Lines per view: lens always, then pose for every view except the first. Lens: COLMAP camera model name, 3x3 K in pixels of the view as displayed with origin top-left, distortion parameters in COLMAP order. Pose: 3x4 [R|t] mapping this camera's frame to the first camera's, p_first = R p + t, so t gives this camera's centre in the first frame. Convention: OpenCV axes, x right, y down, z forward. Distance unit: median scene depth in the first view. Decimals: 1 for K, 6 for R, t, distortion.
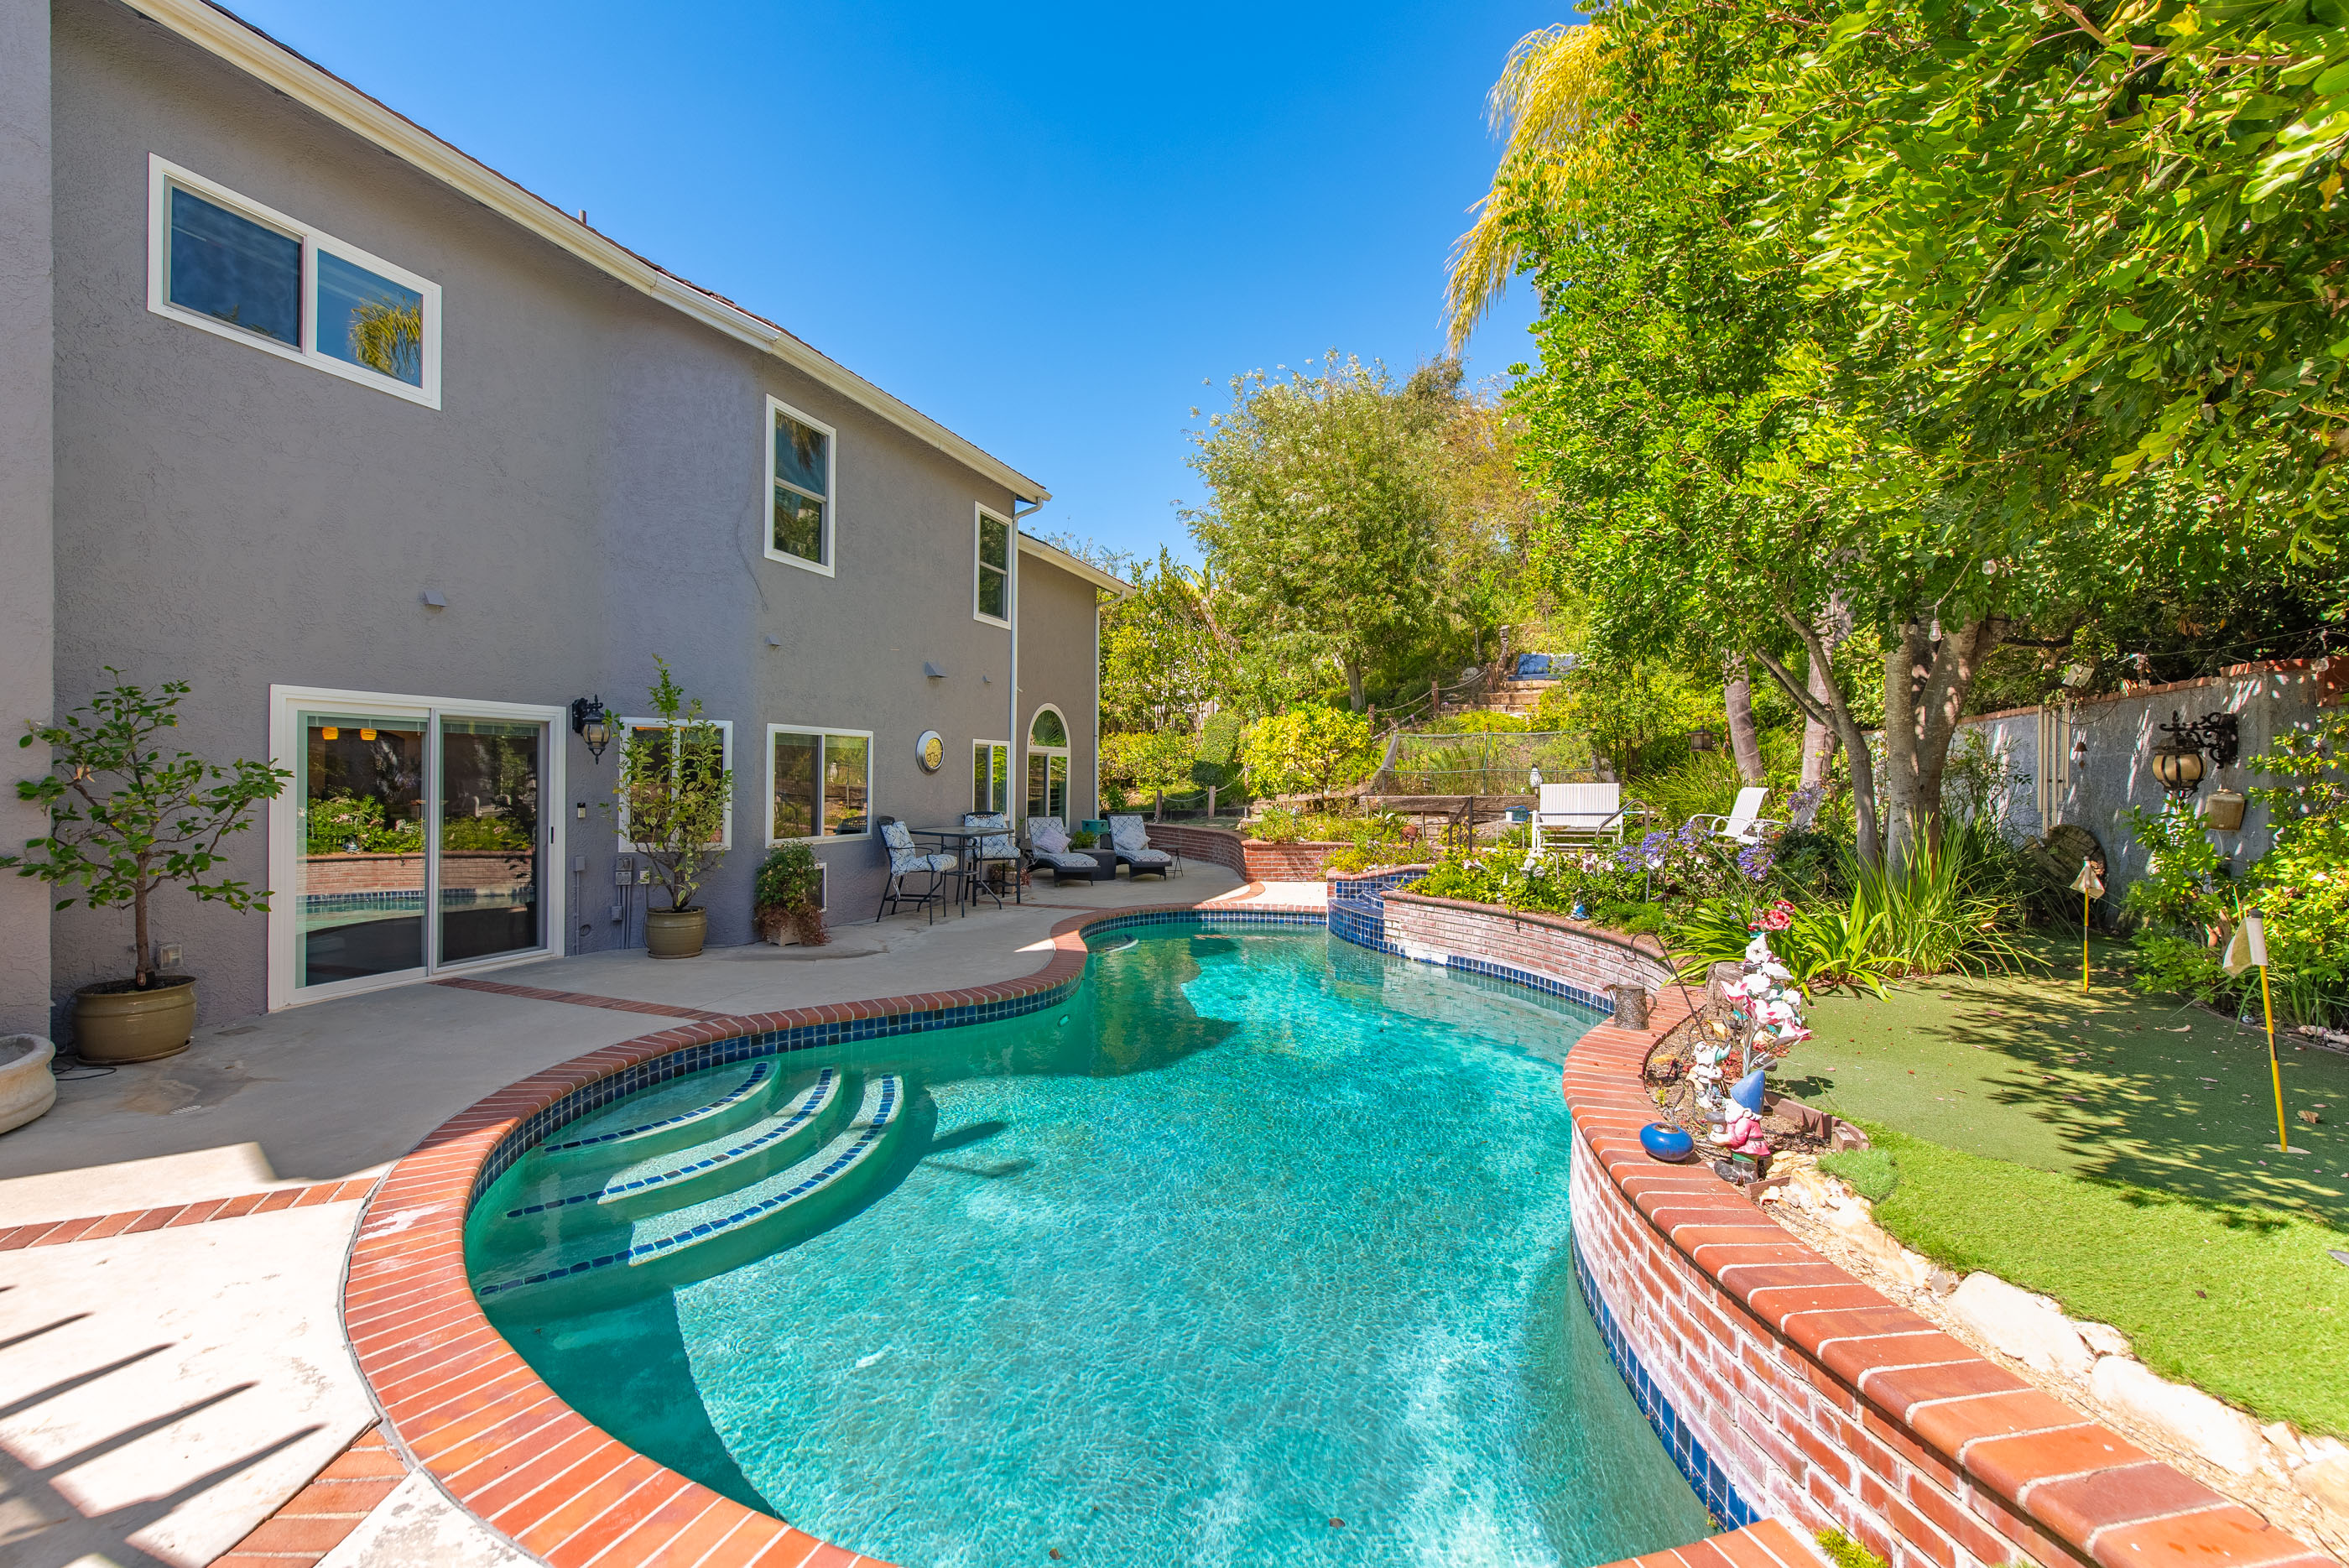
lens RADIAL K [[933.9, 0, 1167.0], [0, 933.9, 767.7], [0, 0, 1]] dist [0.012447, -0.004357]
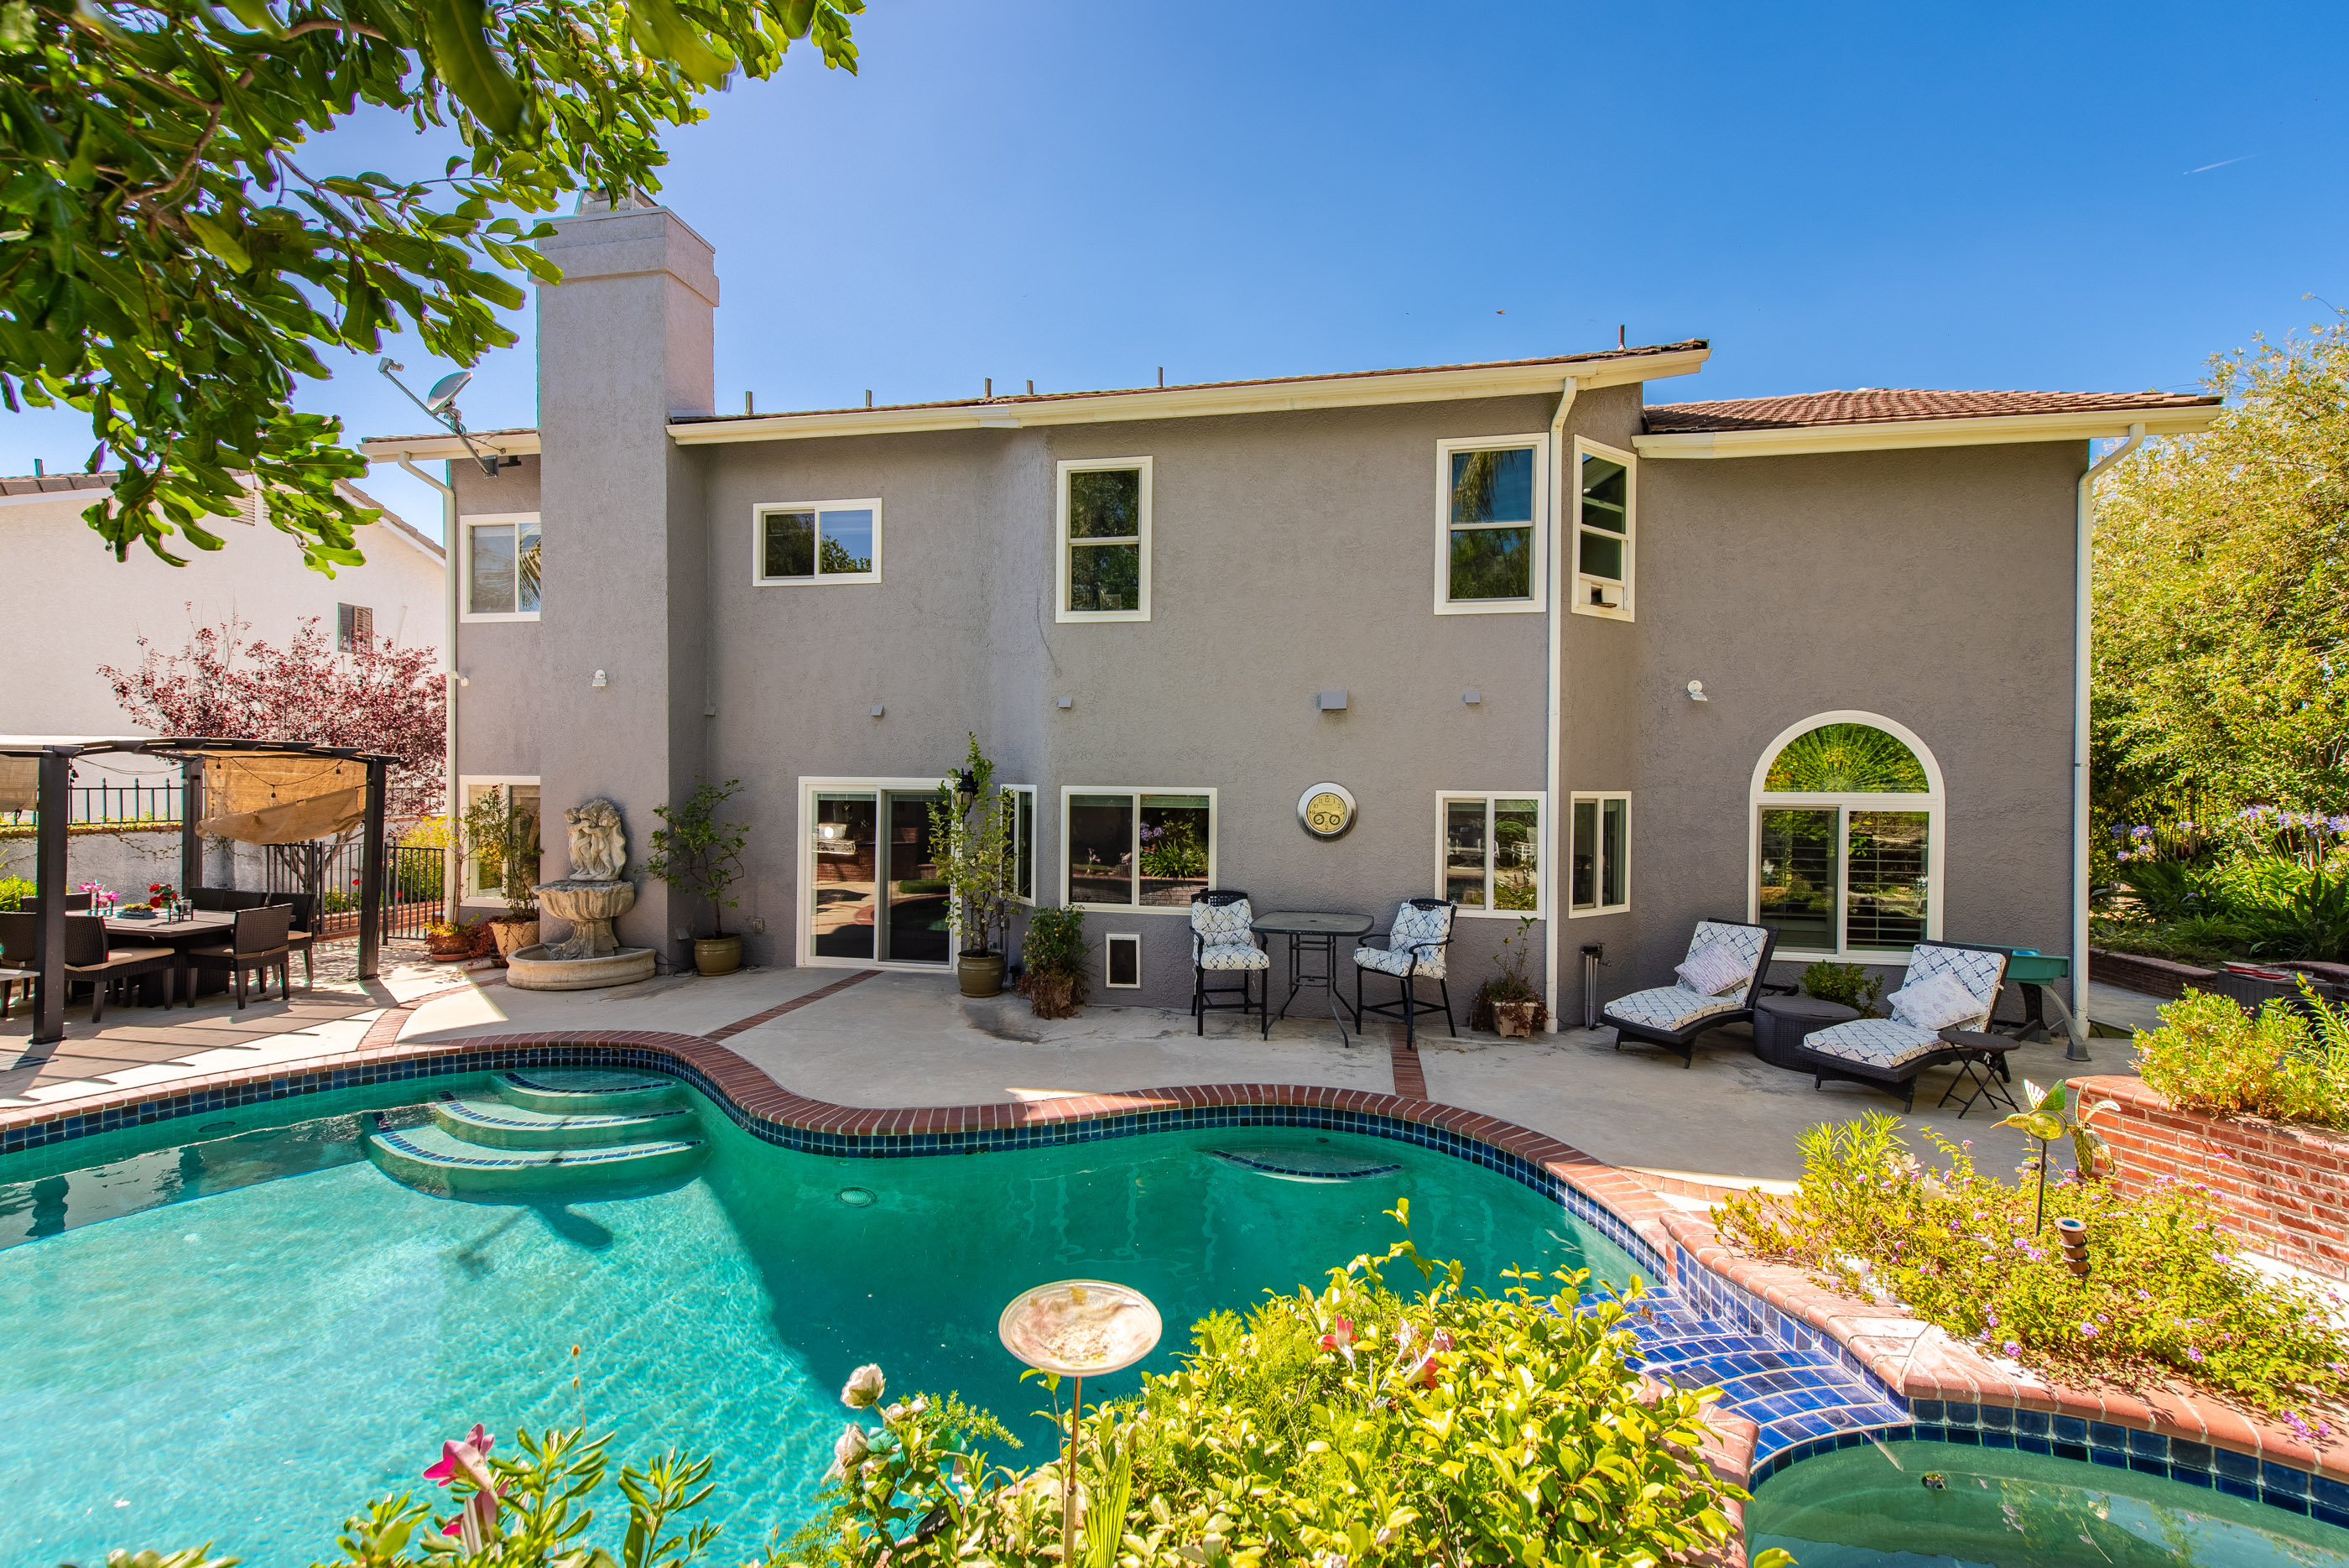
lens RADIAL K [[933.9, 0, 1213.7], [0, 933.9, 795.4], [0, 0, 1]] dist [0.012447, -0.004357]
pose [[0.176220, -0.001040, -0.984350, 0.597011], [-0.000855, 0.999999, -0.001209, -0.036119], [0.984350, 0.001054, 0.176219, 0.988211]]
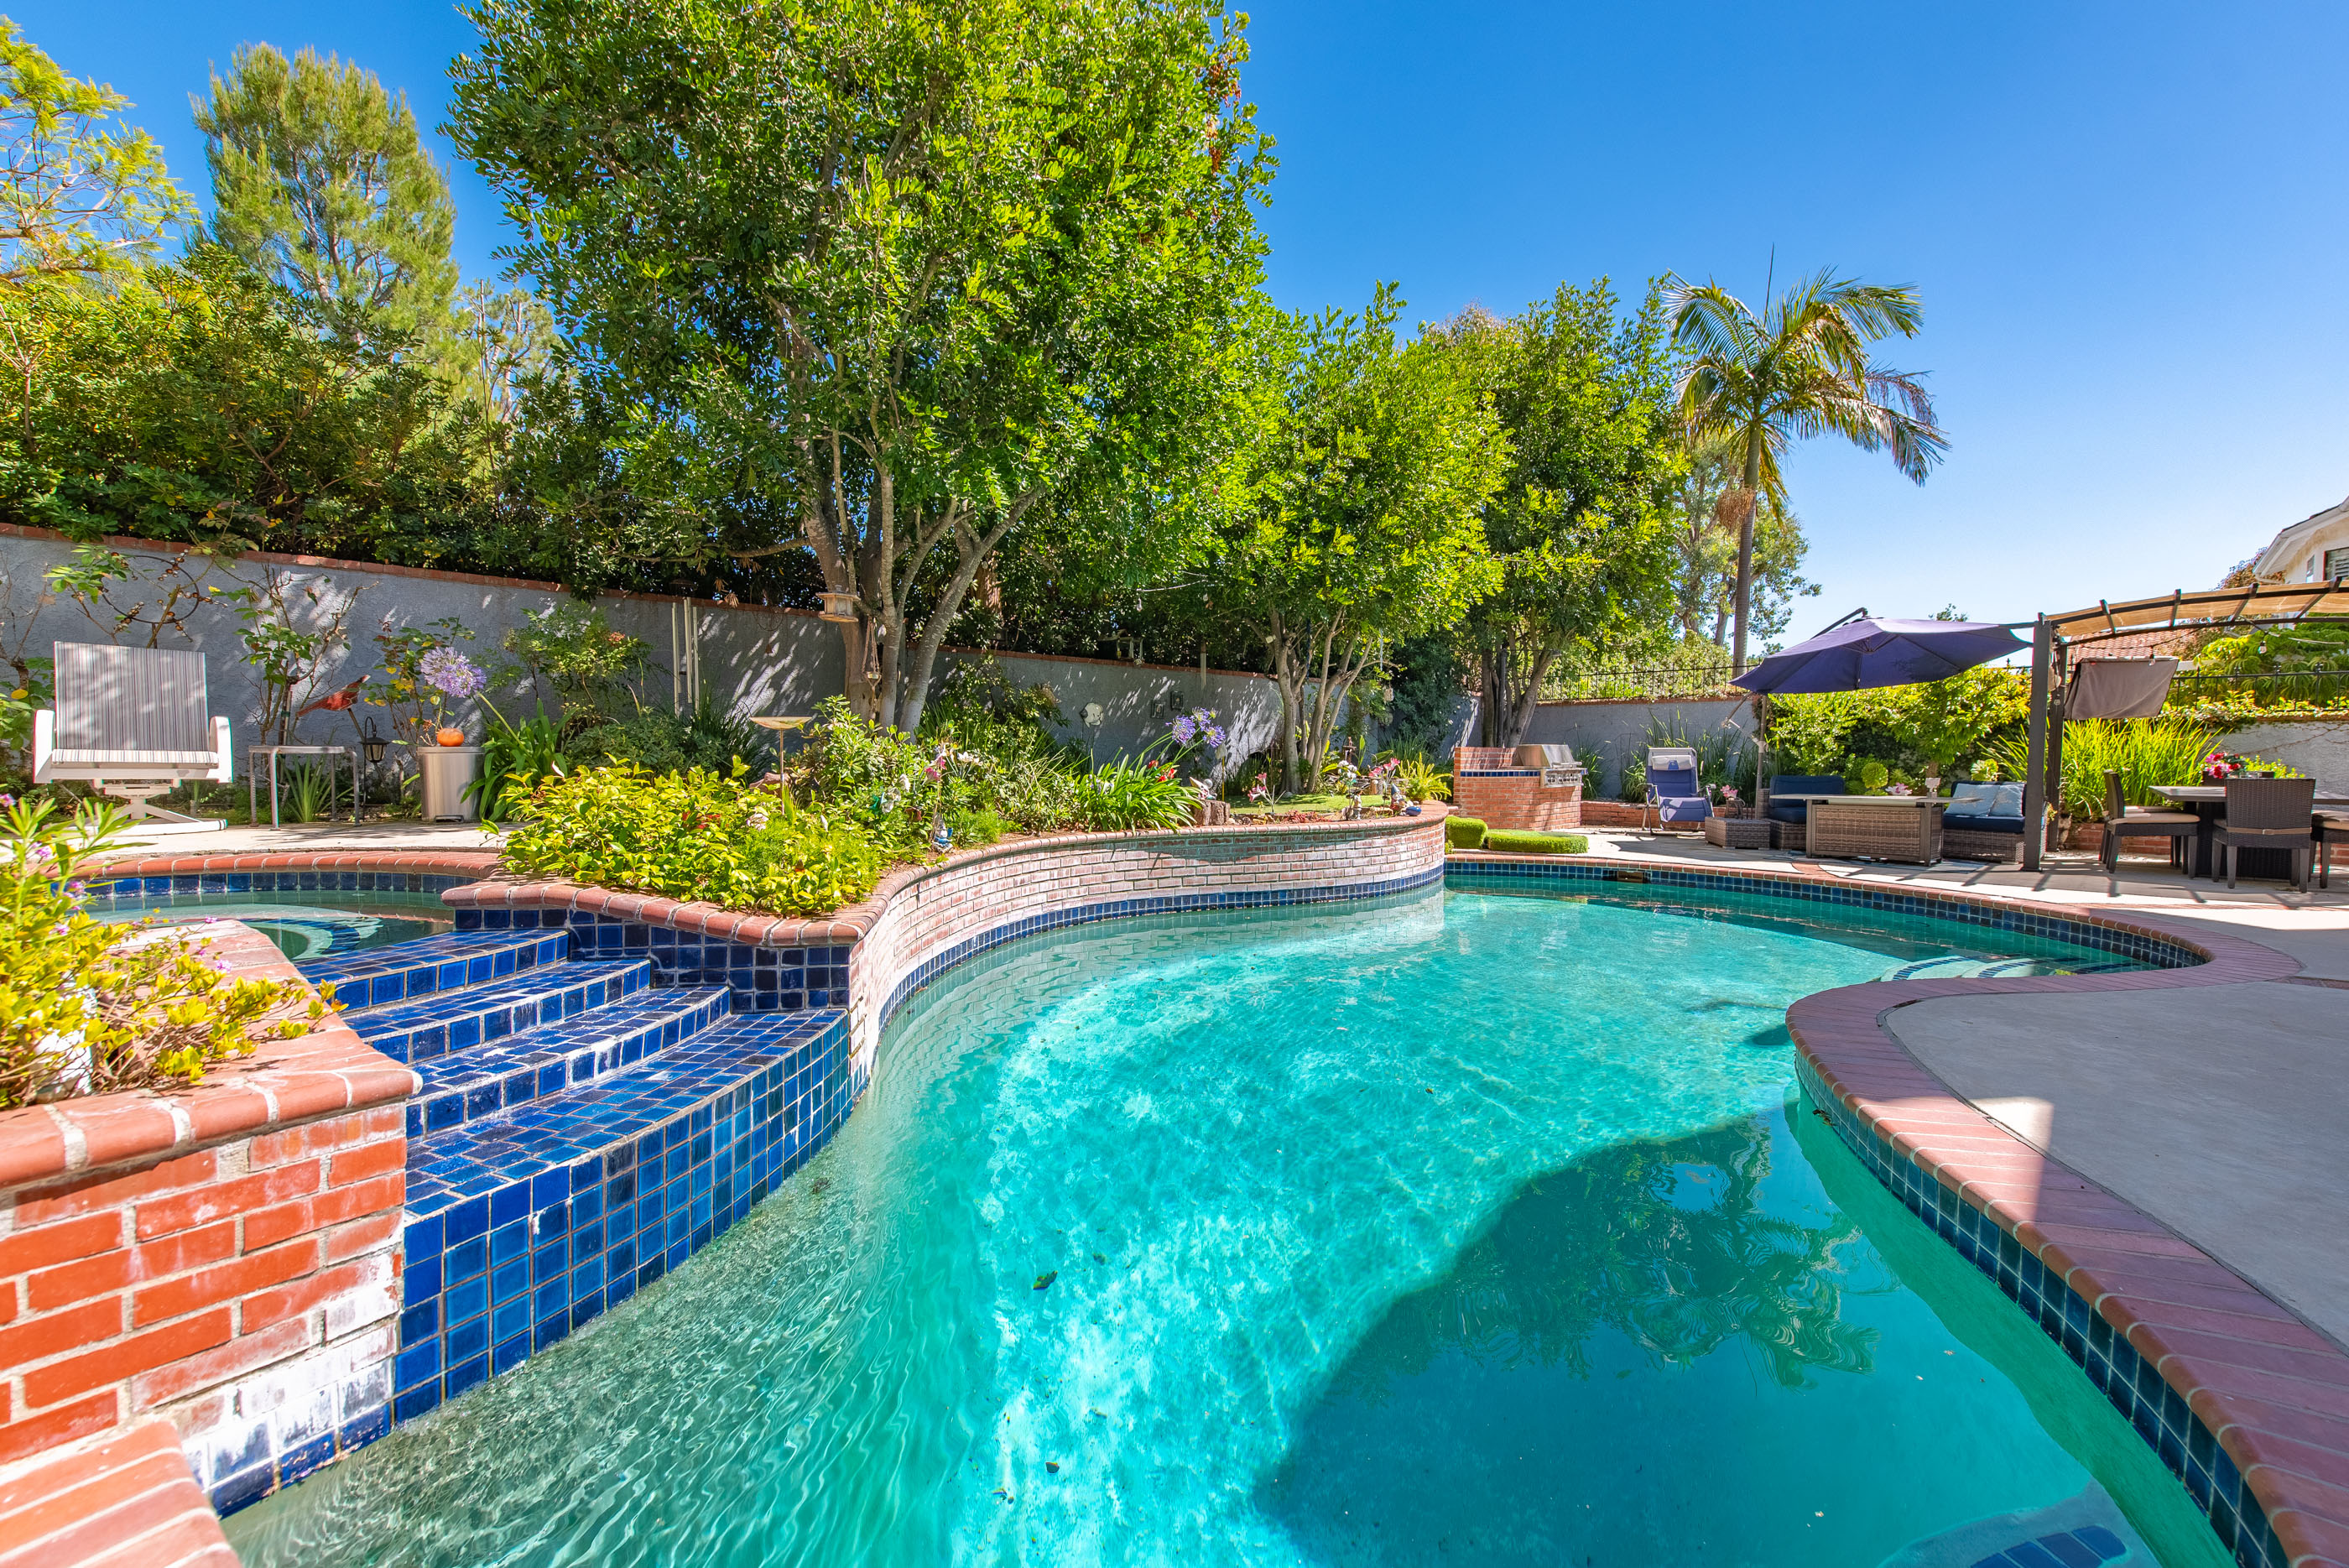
lens RADIAL K [[933.9, 0, 1187.1], [0, 933.9, 798.7], [0, 0, 1]] dist [0.012447, -0.004357]
pose [[-0.910594, -0.035424, 0.411780, -0.009023], [-0.019653, 0.998904, 0.042472, 0.080924], [-0.412834, 0.030582, -0.910293, 1.354158]]
